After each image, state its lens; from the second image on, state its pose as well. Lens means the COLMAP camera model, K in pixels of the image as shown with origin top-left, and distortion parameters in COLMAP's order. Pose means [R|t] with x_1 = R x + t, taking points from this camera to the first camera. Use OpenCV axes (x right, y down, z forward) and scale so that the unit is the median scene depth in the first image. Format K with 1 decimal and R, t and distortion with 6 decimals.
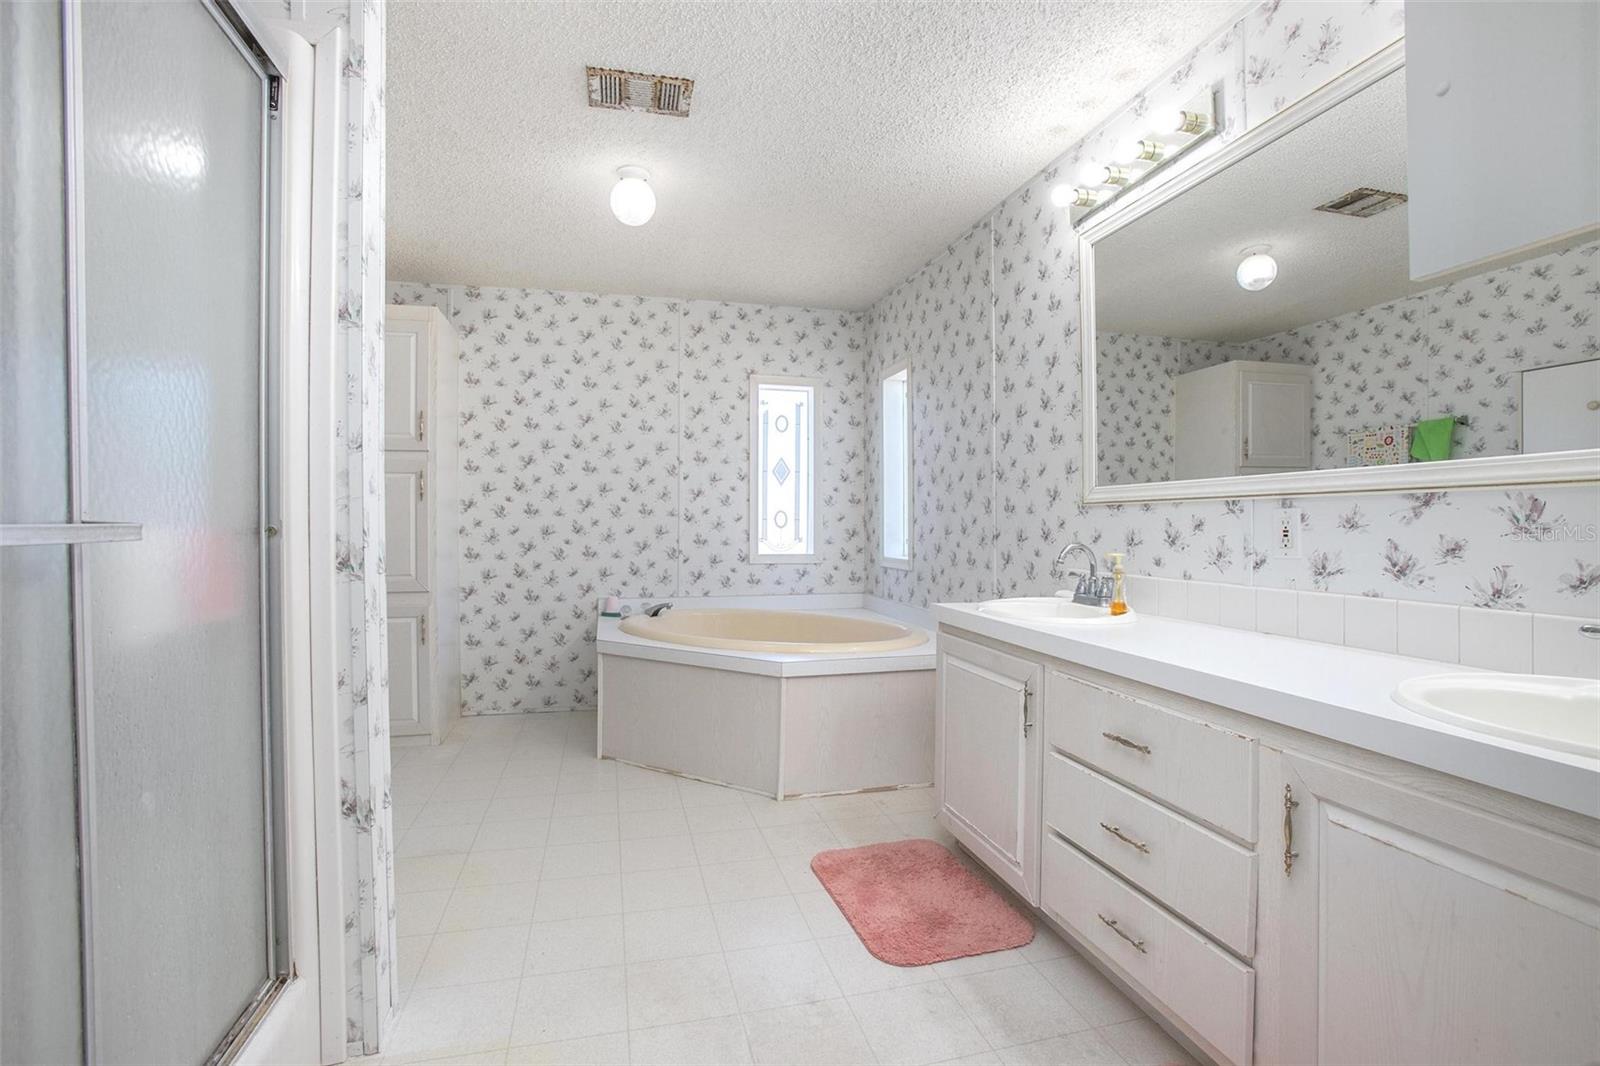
lens RADIAL K [[733.6, 0, 794.0], [0, 733.6, 522.6], [0, 0, 1]] dist [-0.079019, 0.031699]
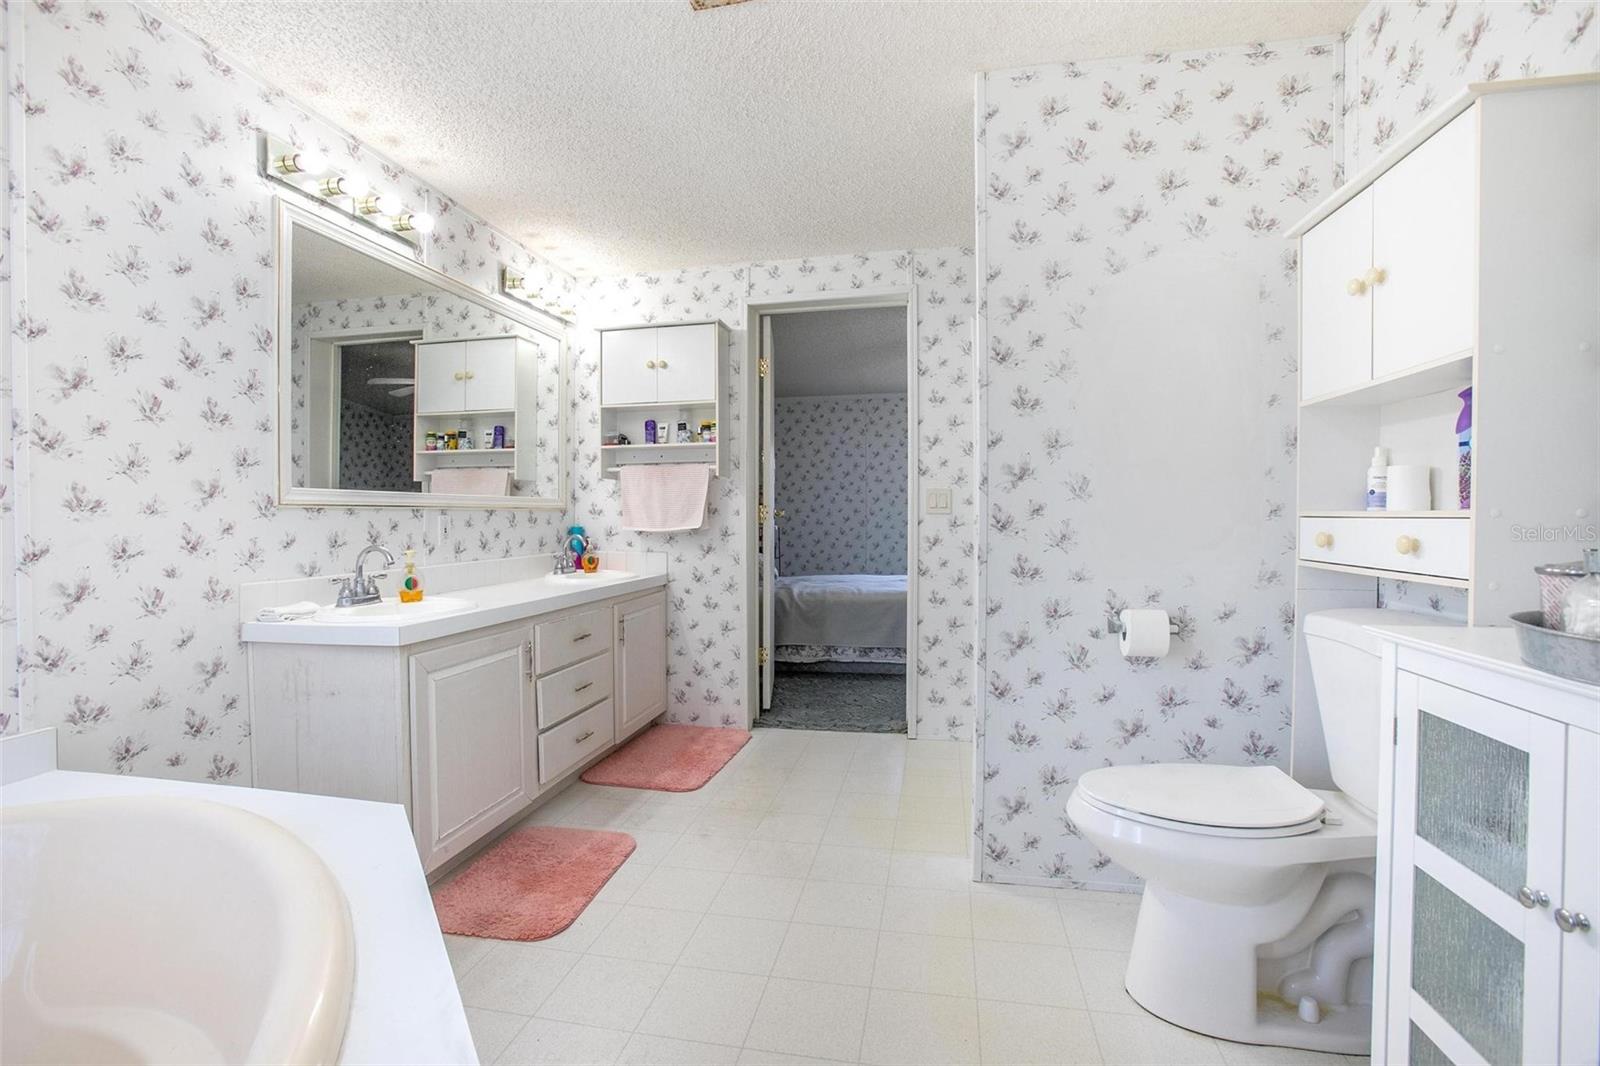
lens RADIAL K [[733.6, 0, 794.0], [0, 733.6, 522.6], [0, 0, 1]] dist [-0.079019, 0.031699]
pose [[-0.901305, 0.004165, 0.433165, -0.663158], [0.008106, 0.999941, 0.007253, -0.007206], [-0.433110, 0.010049, -0.901285, 1.859659]]
